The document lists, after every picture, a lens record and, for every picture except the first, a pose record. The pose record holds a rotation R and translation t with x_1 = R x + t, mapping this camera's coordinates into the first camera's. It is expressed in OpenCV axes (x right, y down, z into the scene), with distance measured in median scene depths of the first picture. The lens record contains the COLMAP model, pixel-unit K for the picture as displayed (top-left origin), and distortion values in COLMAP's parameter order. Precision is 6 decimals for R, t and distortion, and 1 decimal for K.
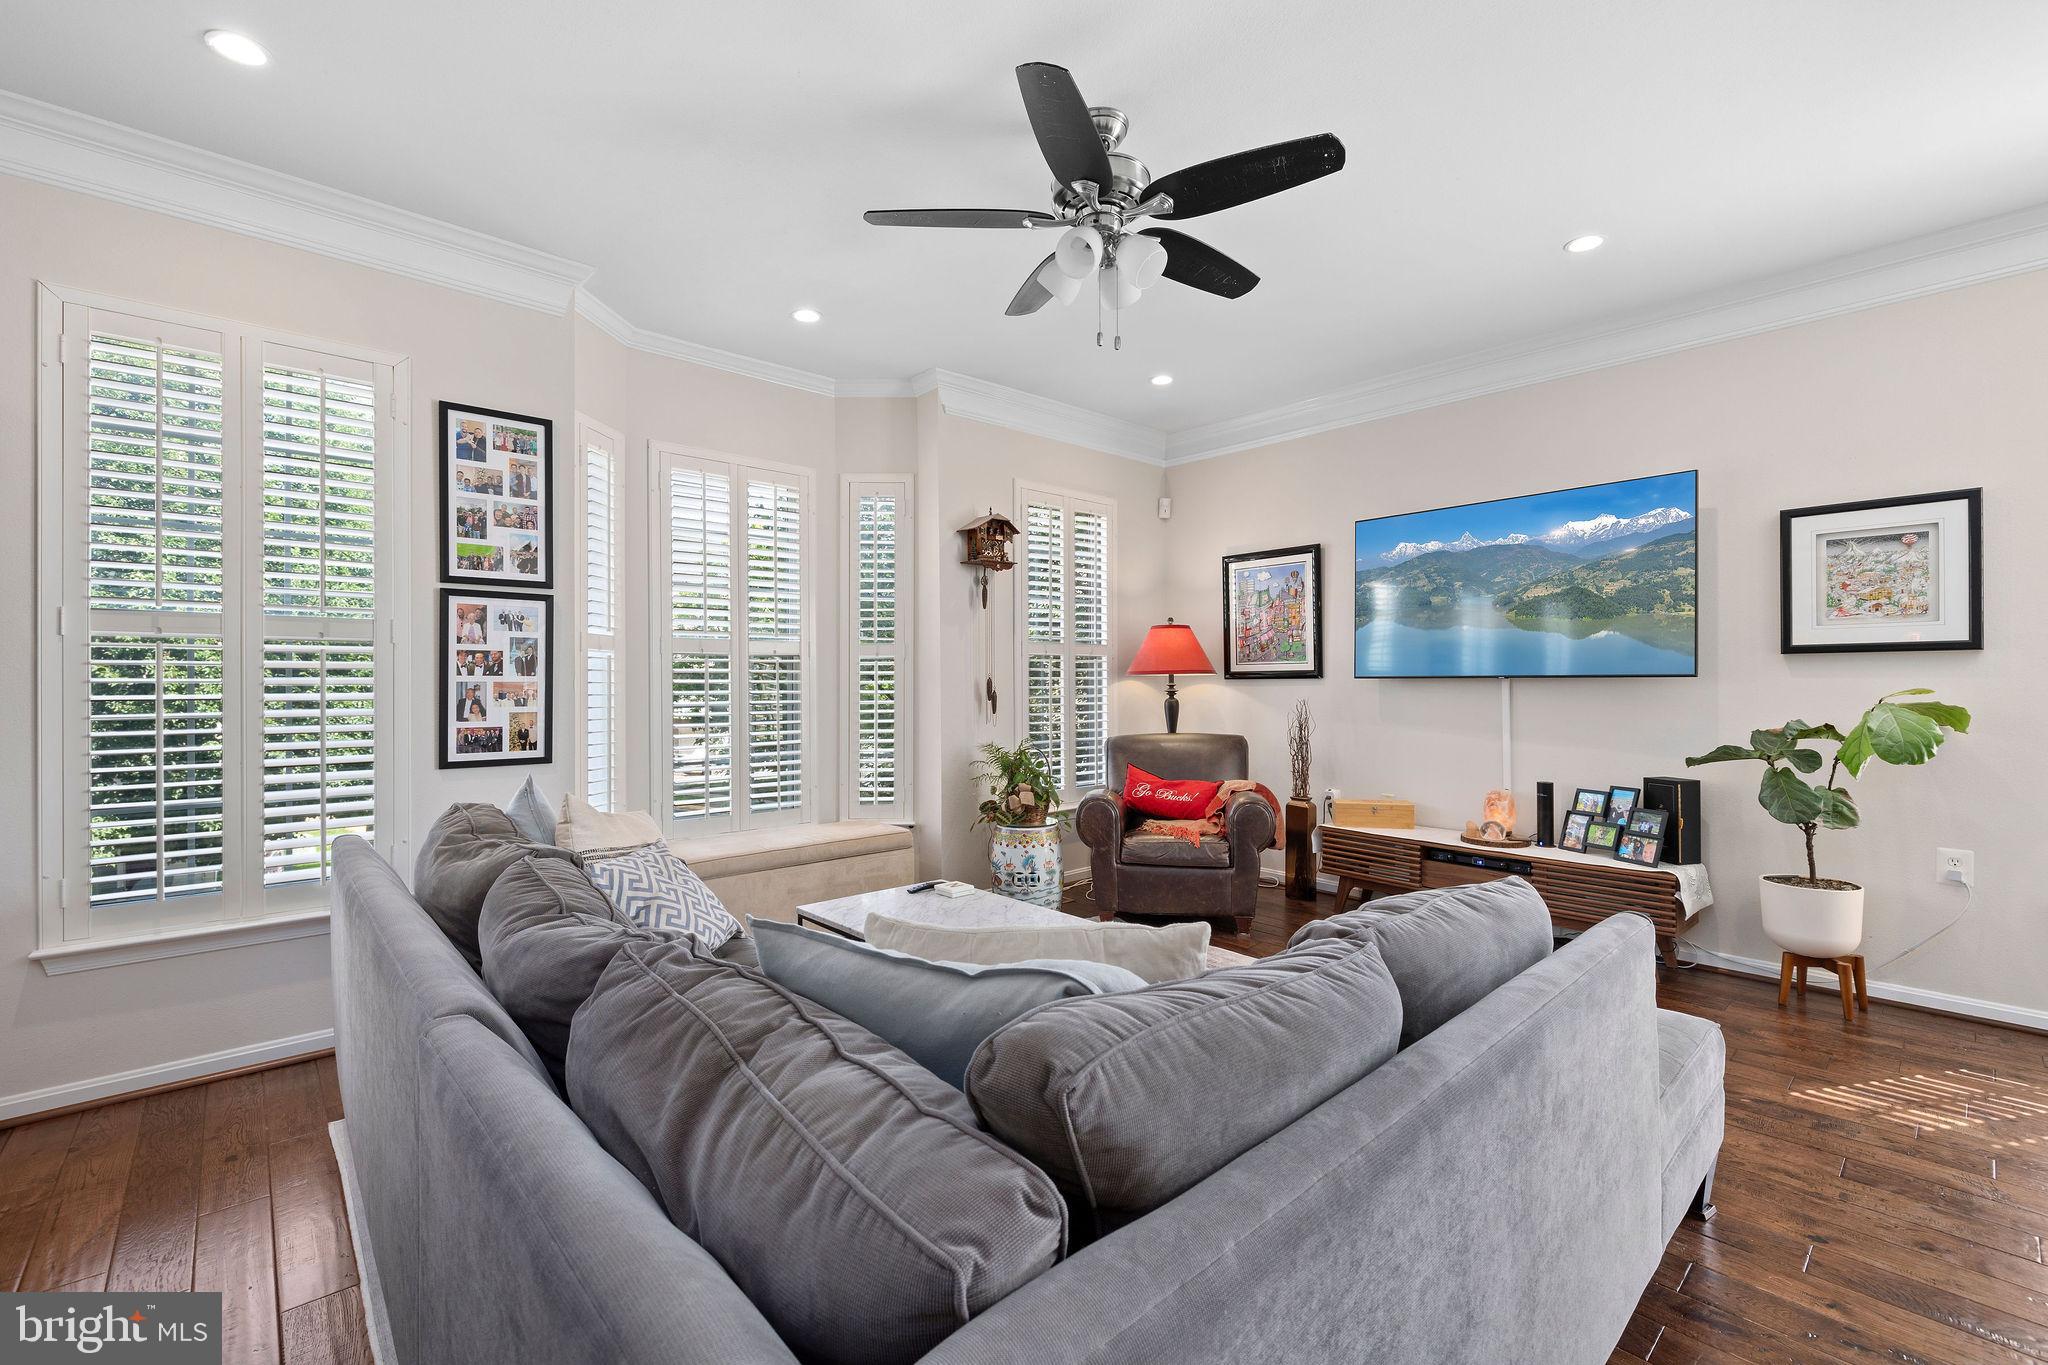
lens RADIAL K [[870.3, 0, 1013.7], [0, 870.3, 683.1], [0, 0, 1]] dist [-0.004676, 0.001367]
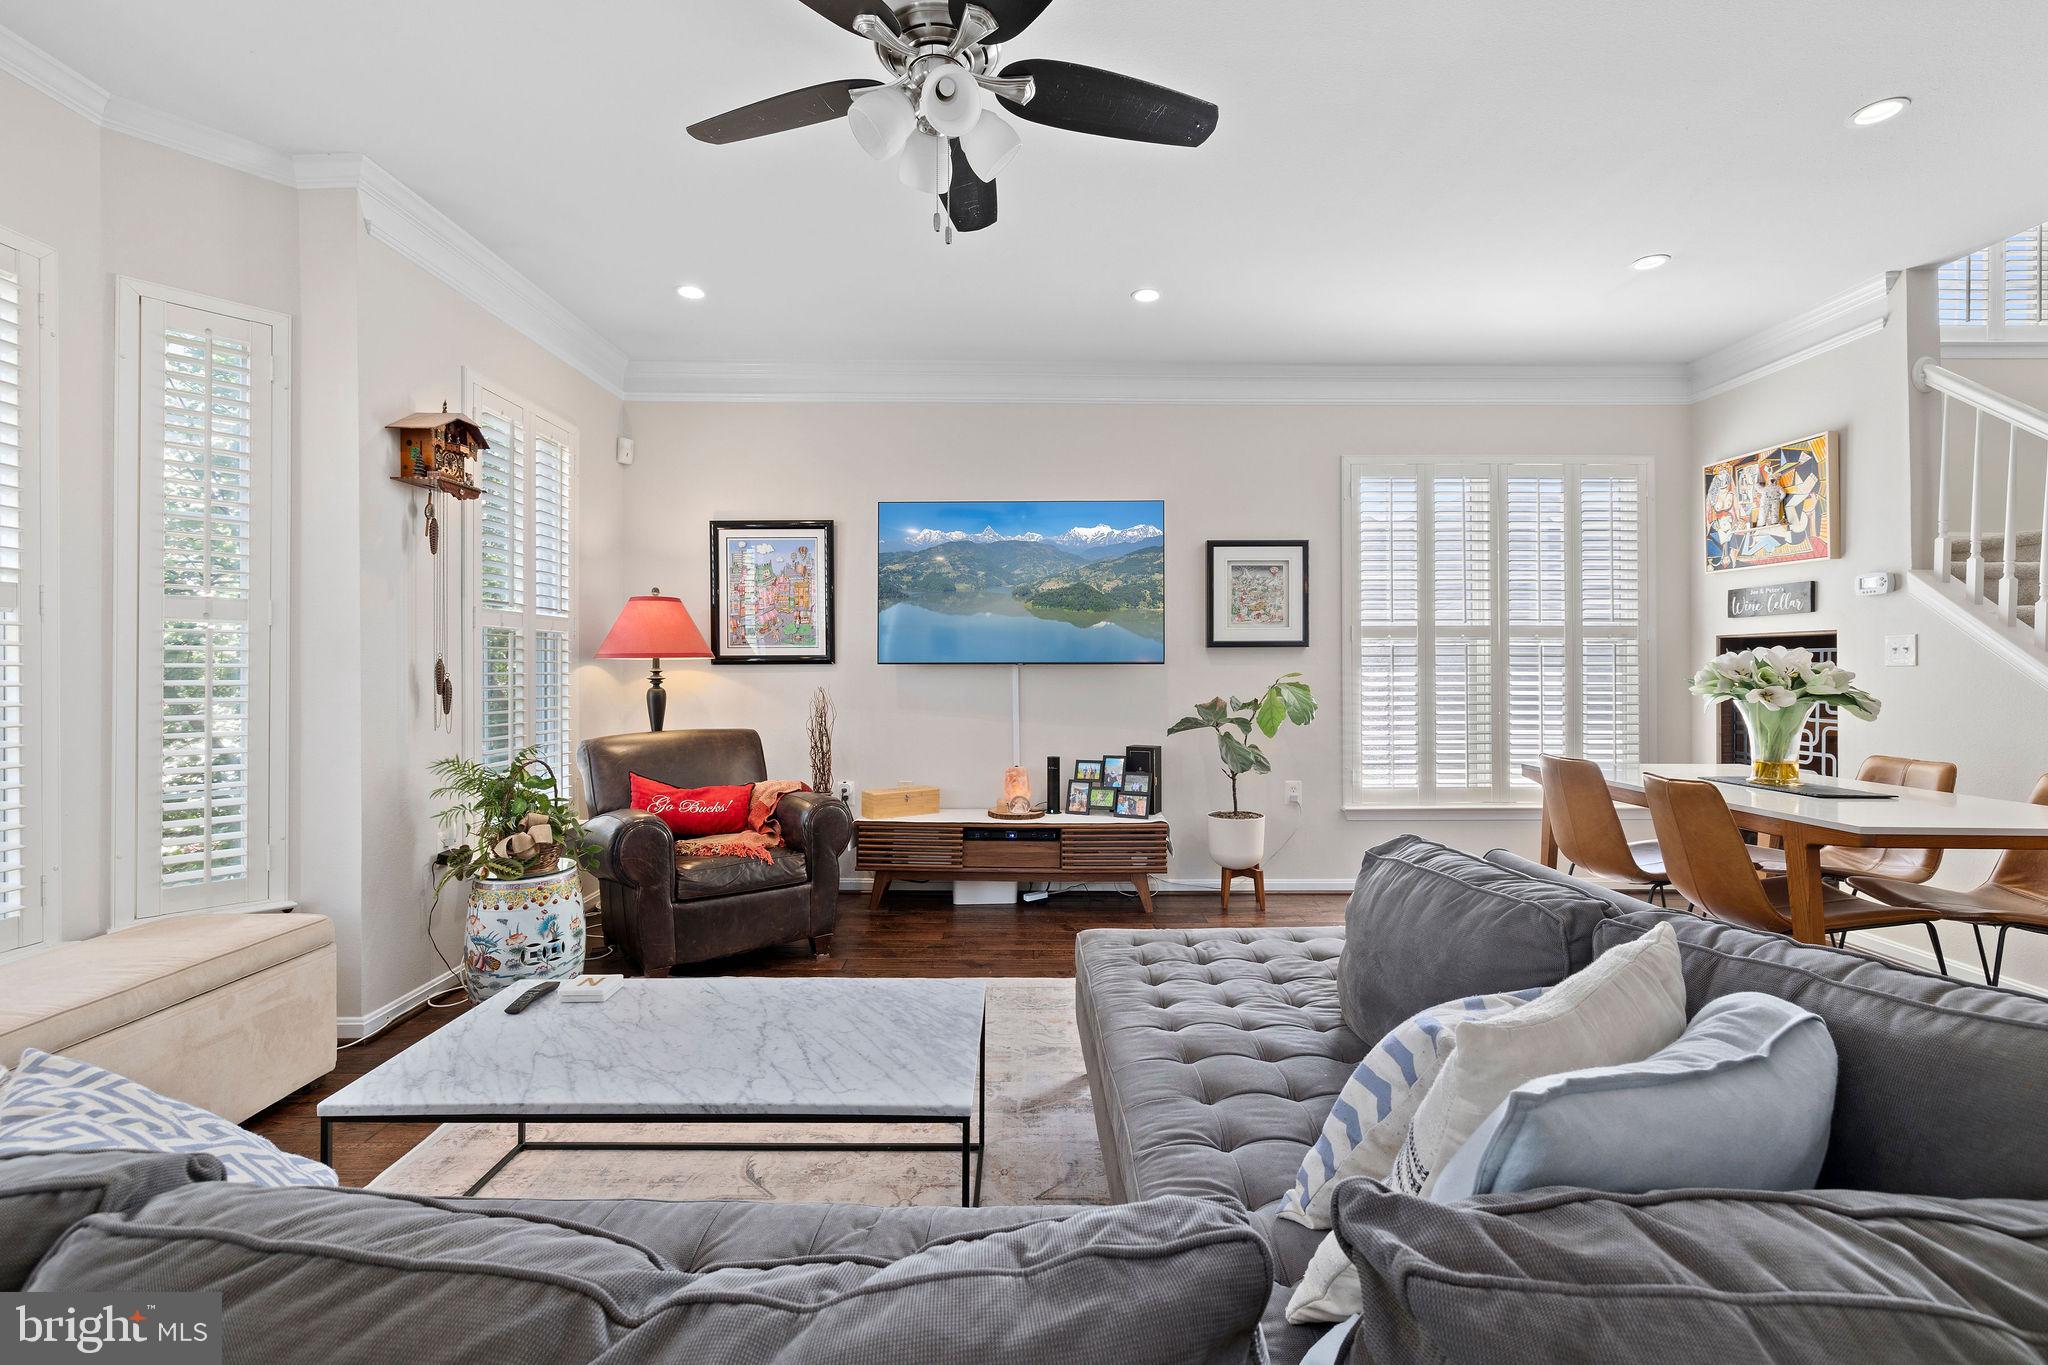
lens RADIAL K [[870.3, 0, 1028.4], [0, 870.3, 666.6], [0, 0, 1]] dist [-0.004676, 0.001367]
pose [[0.662176, 0.004625, 0.749334, -0.321267], [0.000251, 0.999980, -0.006394, 0.004961], [-0.749348, 0.004422, 0.662162, 0.331611]]
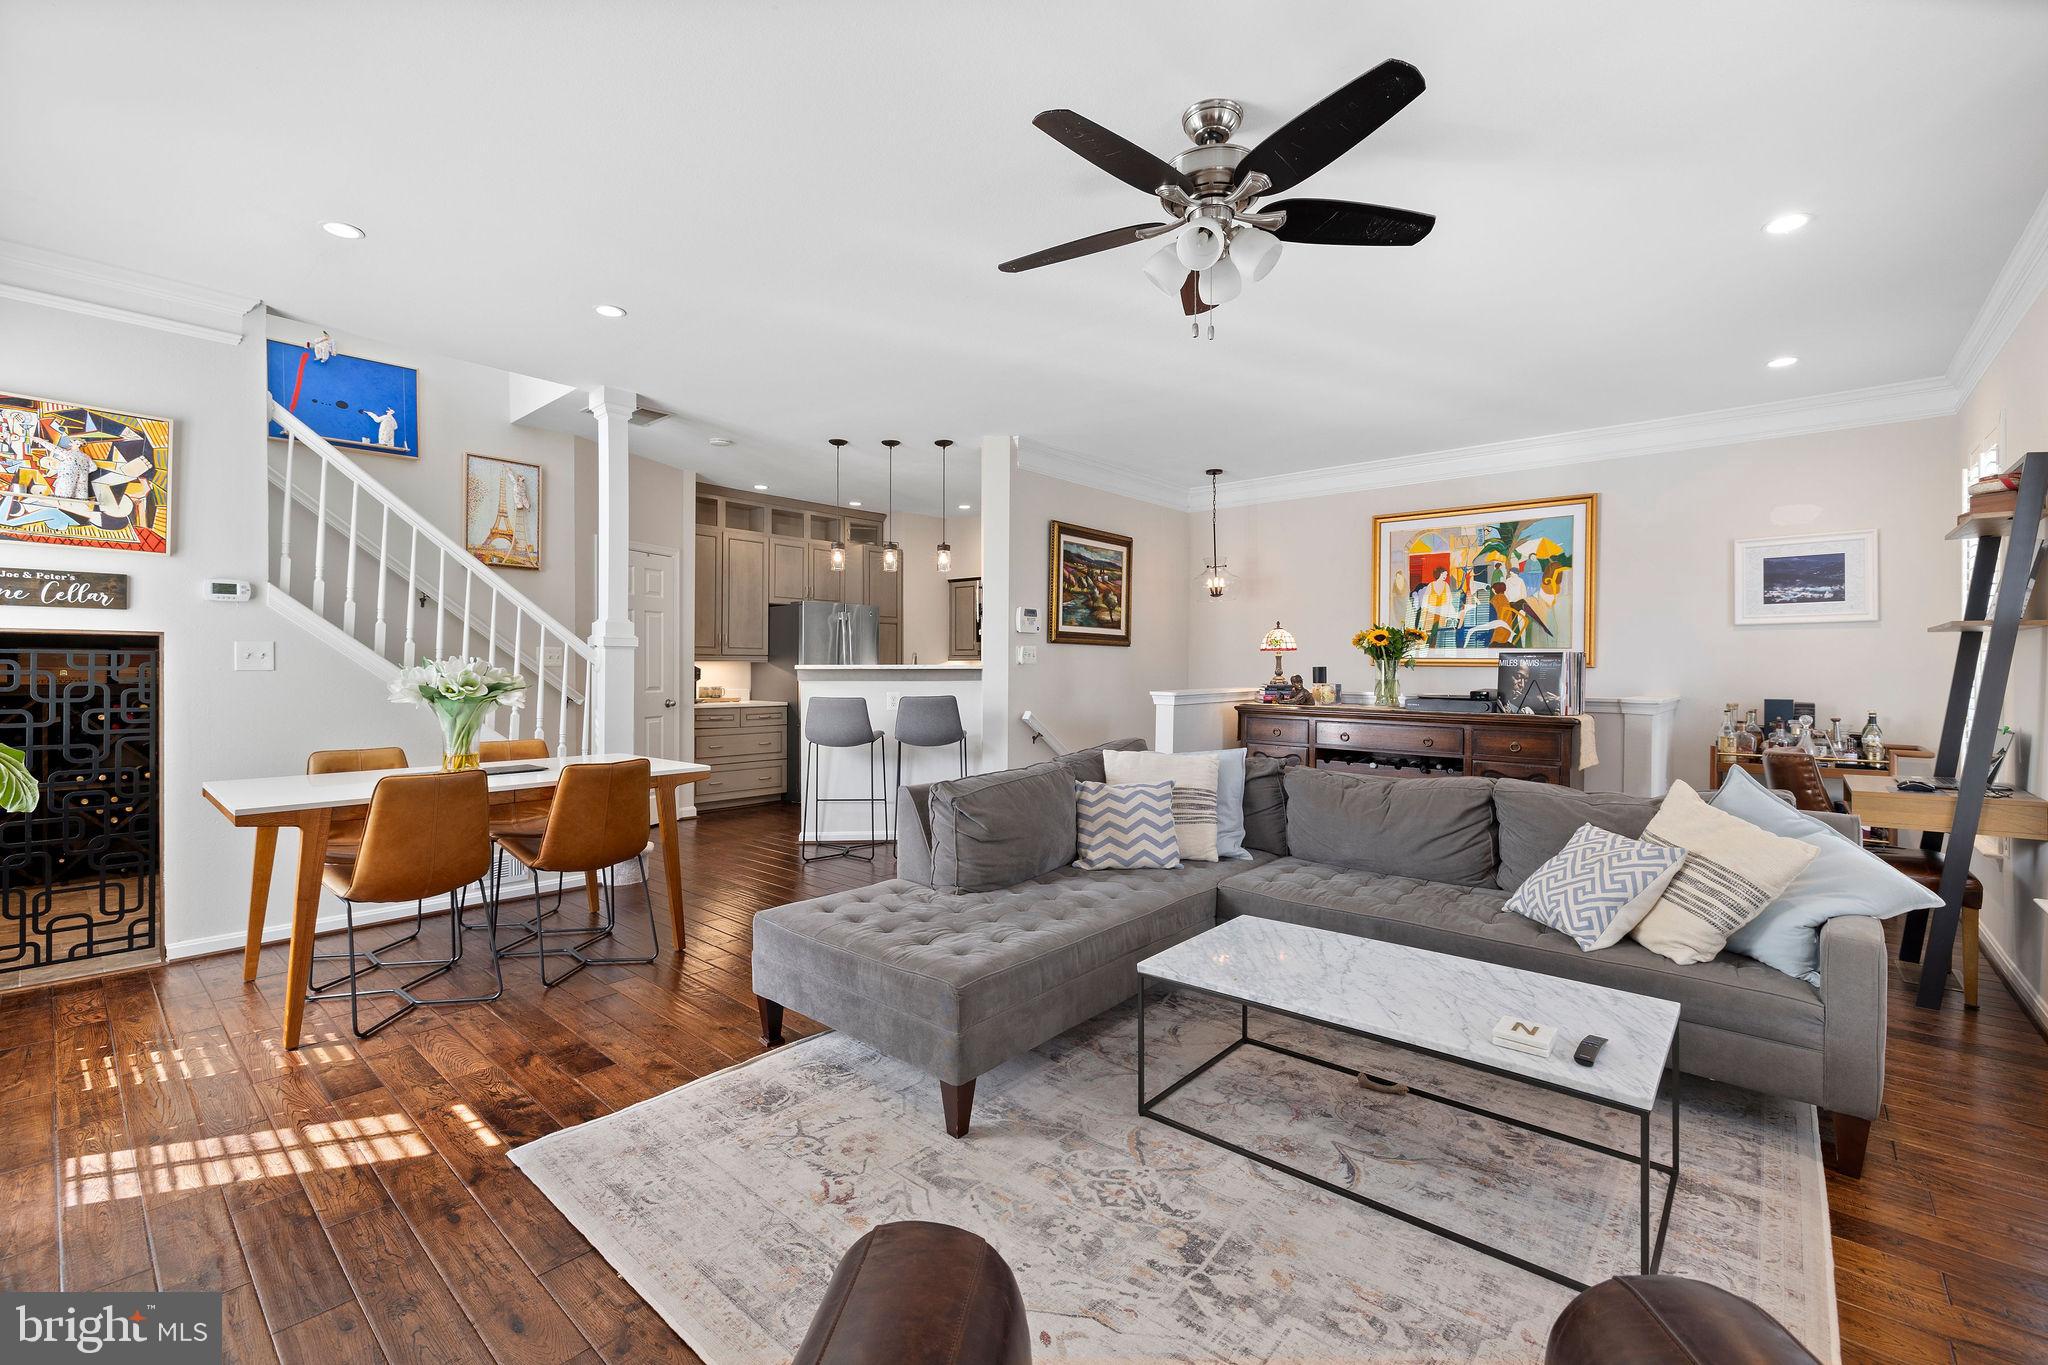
lens RADIAL K [[870.3, 0, 1019.4], [0, 870.3, 667.2], [0, 0, 1]] dist [-0.004676, 0.001367]
pose [[-0.993226, -0.002317, -0.116179, 0.333945], [-0.002706, 0.999991, 0.003193, -0.013846], [0.116171, 0.003486, -0.993223, 1.503771]]
